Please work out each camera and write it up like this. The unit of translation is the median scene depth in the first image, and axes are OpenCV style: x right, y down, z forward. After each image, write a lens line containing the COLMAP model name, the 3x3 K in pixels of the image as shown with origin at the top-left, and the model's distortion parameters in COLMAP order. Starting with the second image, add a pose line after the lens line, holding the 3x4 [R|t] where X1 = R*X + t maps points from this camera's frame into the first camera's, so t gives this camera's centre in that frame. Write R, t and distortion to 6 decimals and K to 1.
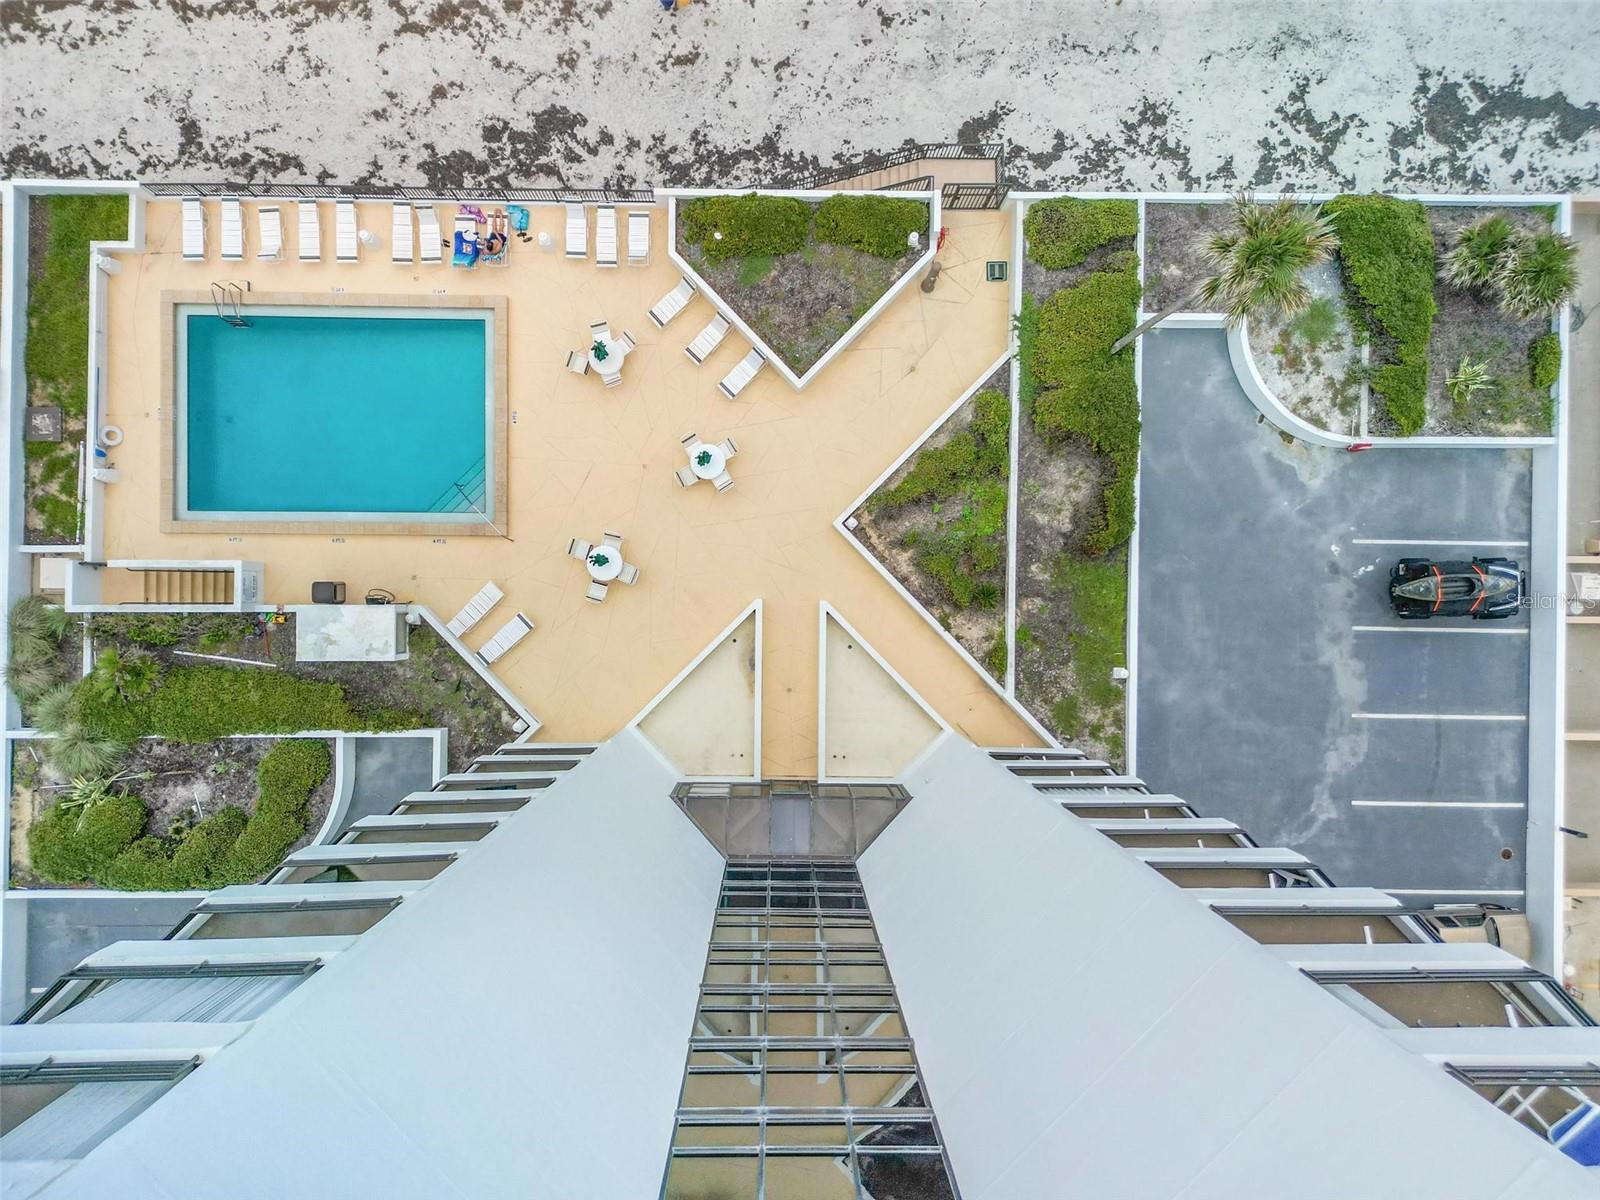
lens RADIAL K [[1121.7, 0, 797.0], [0, 1121.7, 602.9], [0, 0, 1]] dist [0.074847, -0.078764]
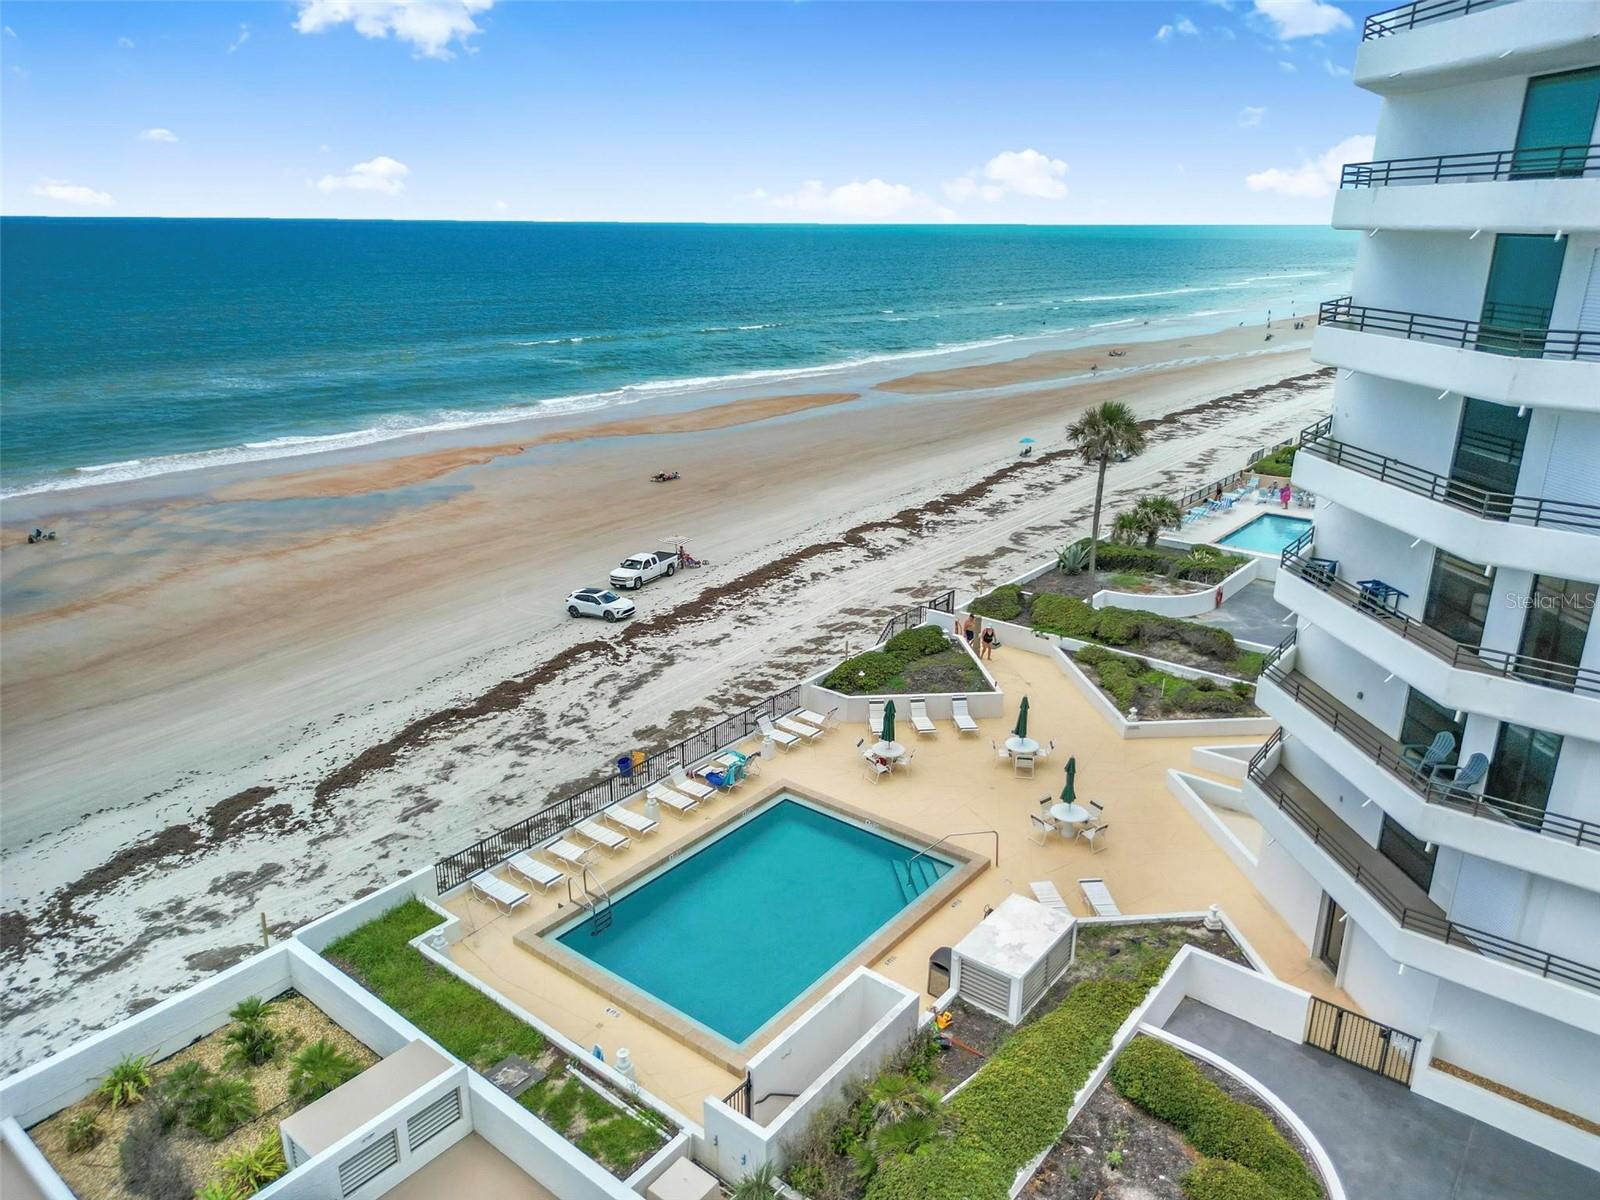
lens RADIAL K [[1121.7, 0, 797.0], [0, 1121.7, 602.9], [0, 0, 1]] dist [0.074847, -0.078764]
pose [[0.617462, -0.263485, 0.741158, -0.960755], [0.786588, 0.212076, -0.579916, 0.294558], [-0.004383, 0.941063, 0.338204, 0.510040]]
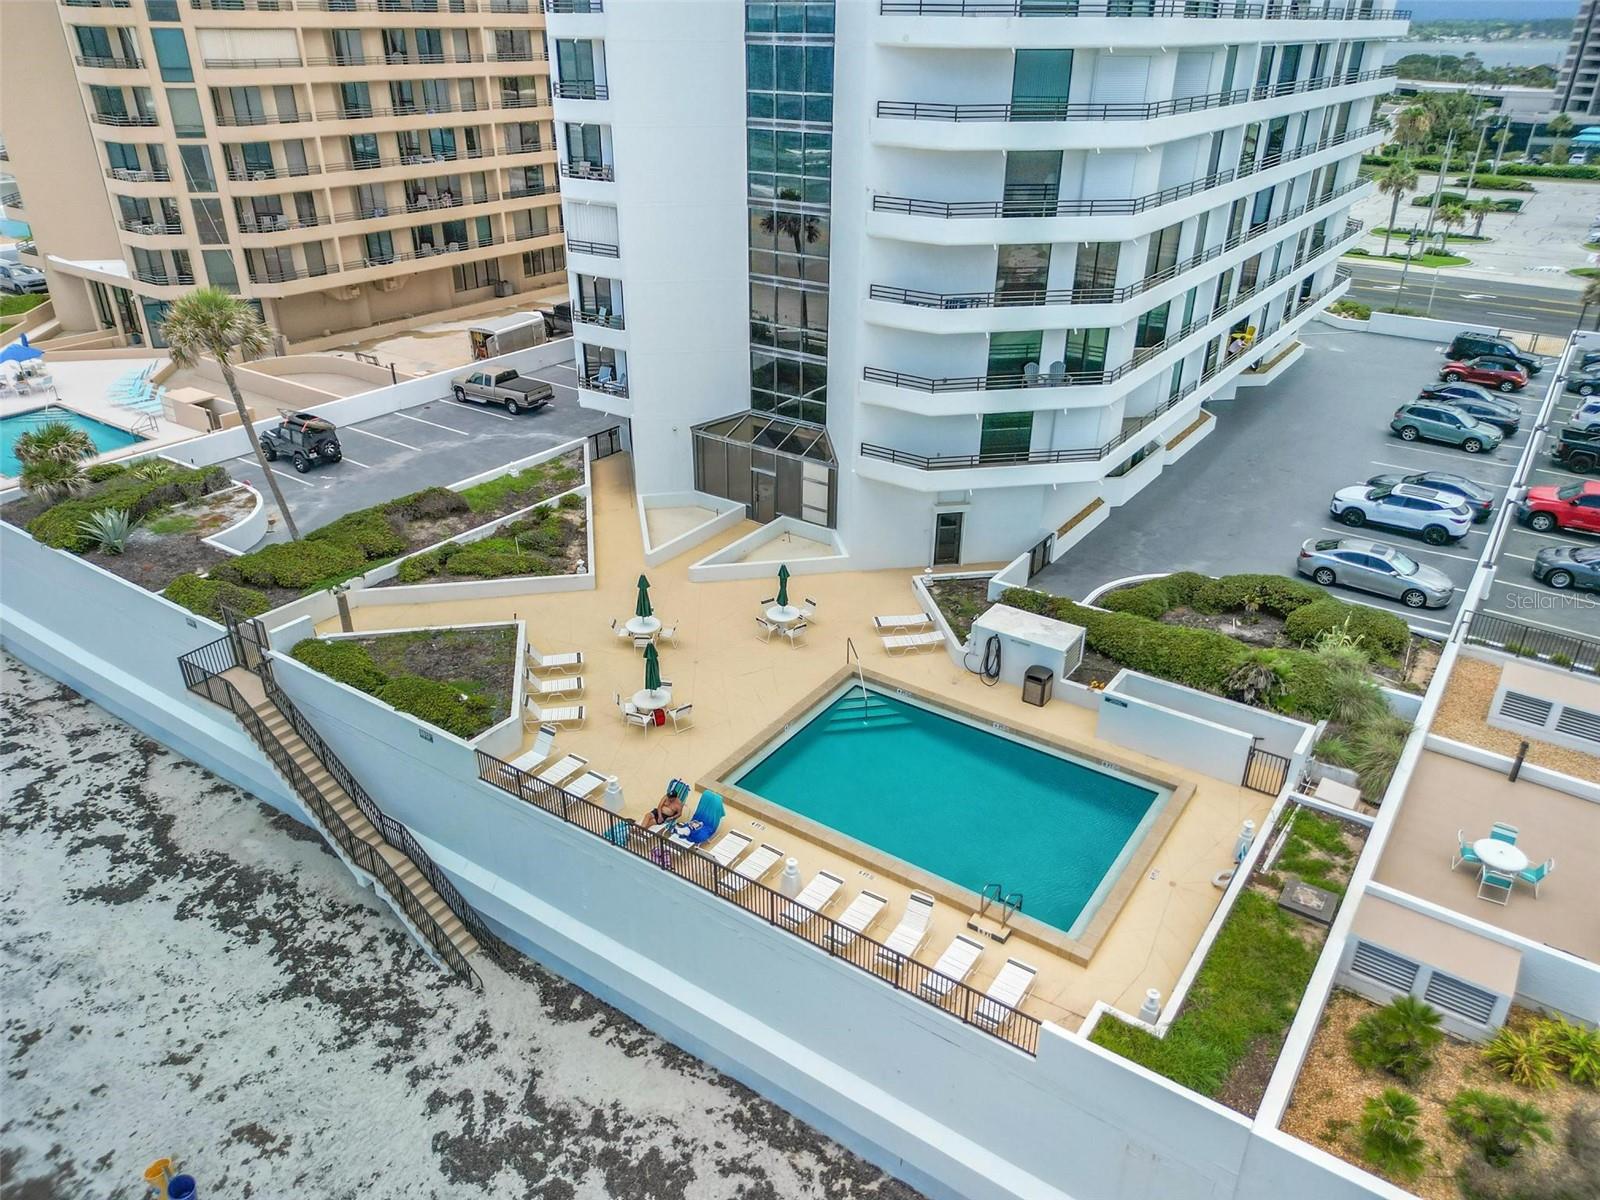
lens RADIAL K [[1121.7, 0, 797.0], [0, 1121.7, 602.9], [0, 0, 1]] dist [0.074847, -0.078764]
pose [[-0.826327, -0.276577, 0.490600, -0.685040], [0.562732, -0.370323, 0.739049, -0.787414], [-0.022724, 0.886773, 0.461647, 0.505726]]
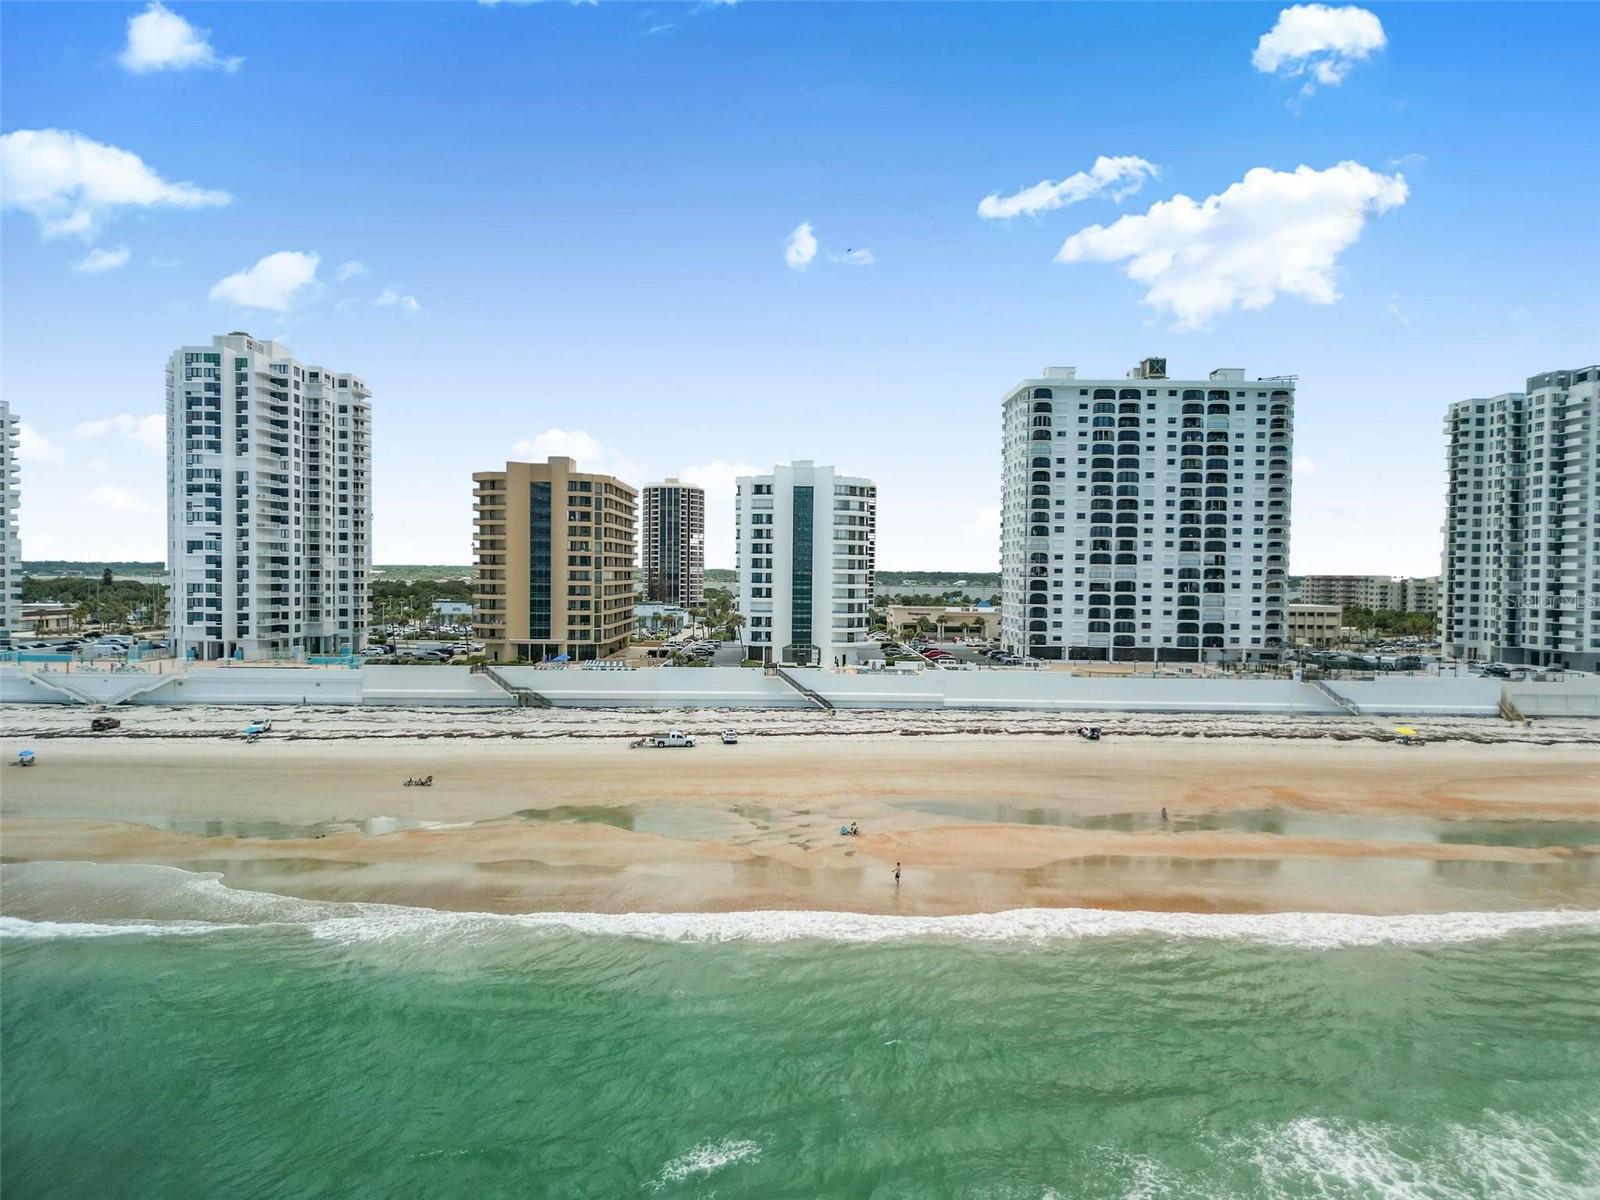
lens RADIAL K [[1119.9, 0, 796.7], [0, 1119.9, 606.7], [0, 0, 1]] dist [0.089000, -0.116451]
pose [[-0.999422, -0.026901, -0.020768, 0.144093], [-0.019884, -0.032725, 0.999267, -5.590206], [-0.027561, 0.999102, 0.032171, 0.520082]]
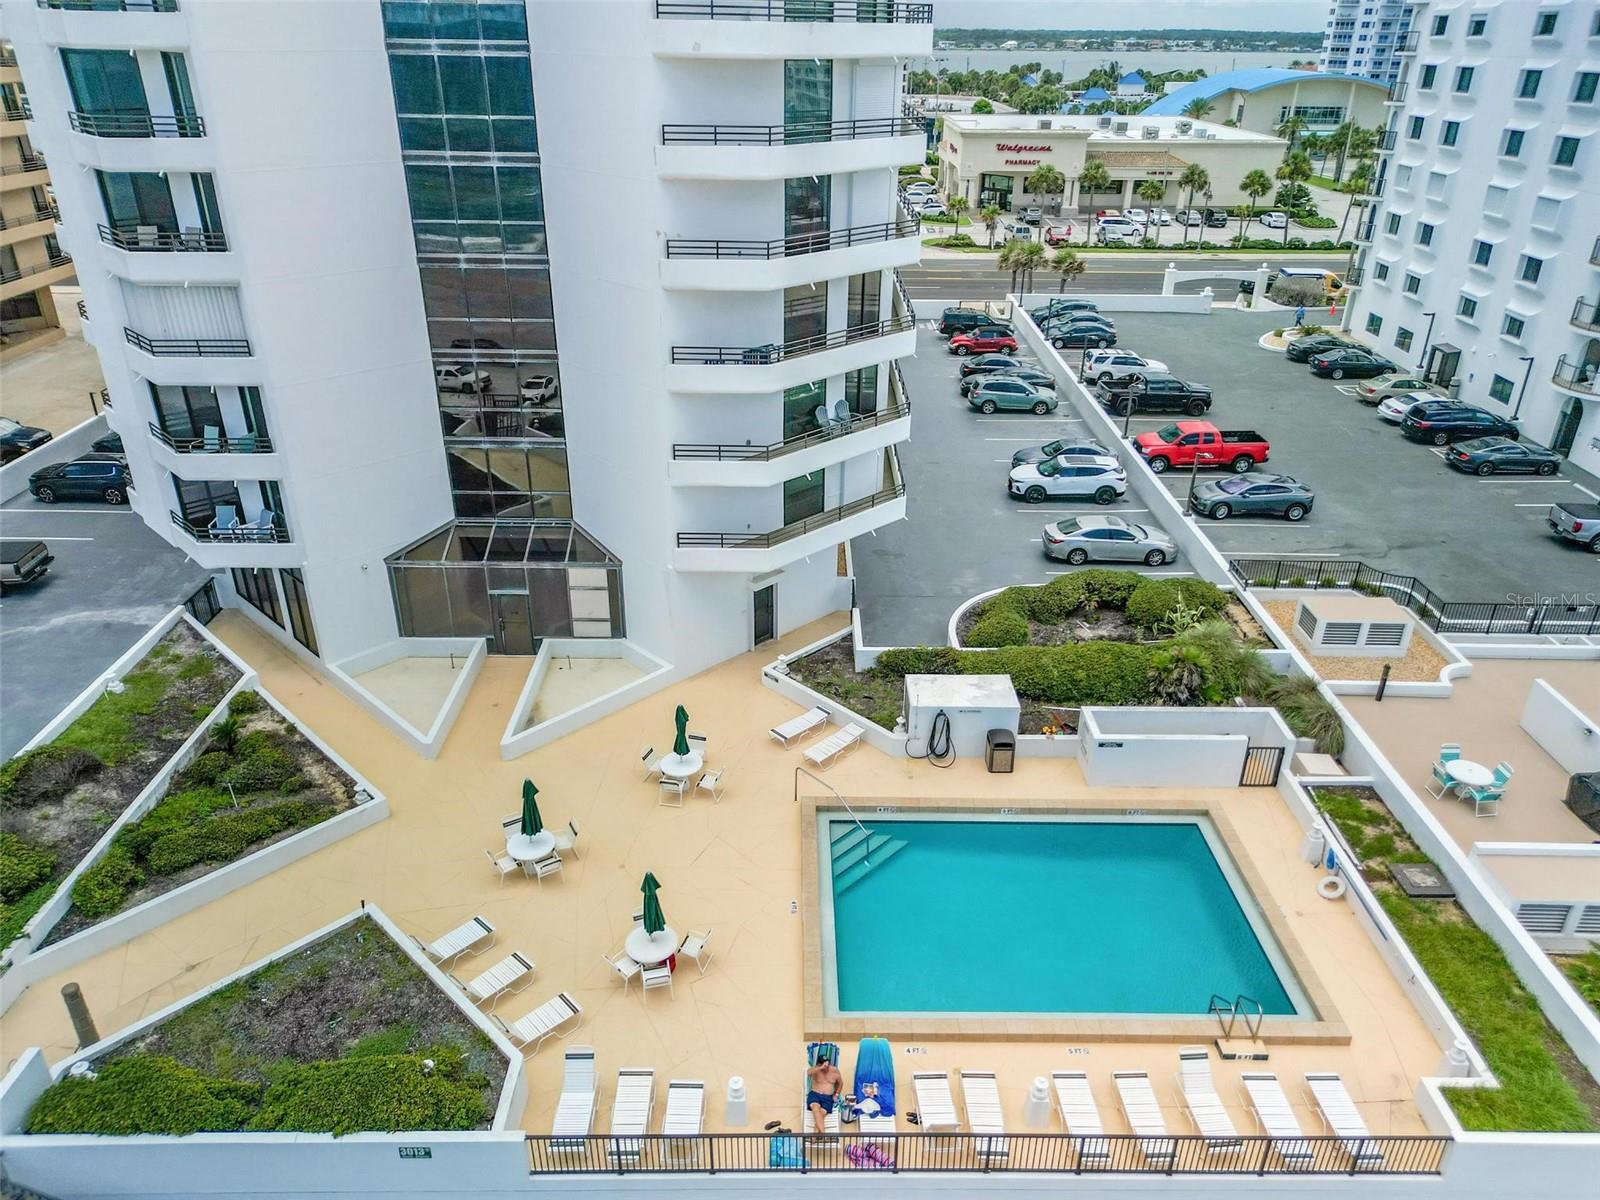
lens RADIAL K [[1121.7, 0, 797.0], [0, 1121.7, 602.9], [0, 0, 1]] dist [0.074847, -0.078764]
pose [[-0.999660, -0.016060, -0.020540, -0.236545], [-0.011212, -0.446437, 0.894745, -0.722382], [-0.023539, 0.894671, 0.446105, 0.515283]]
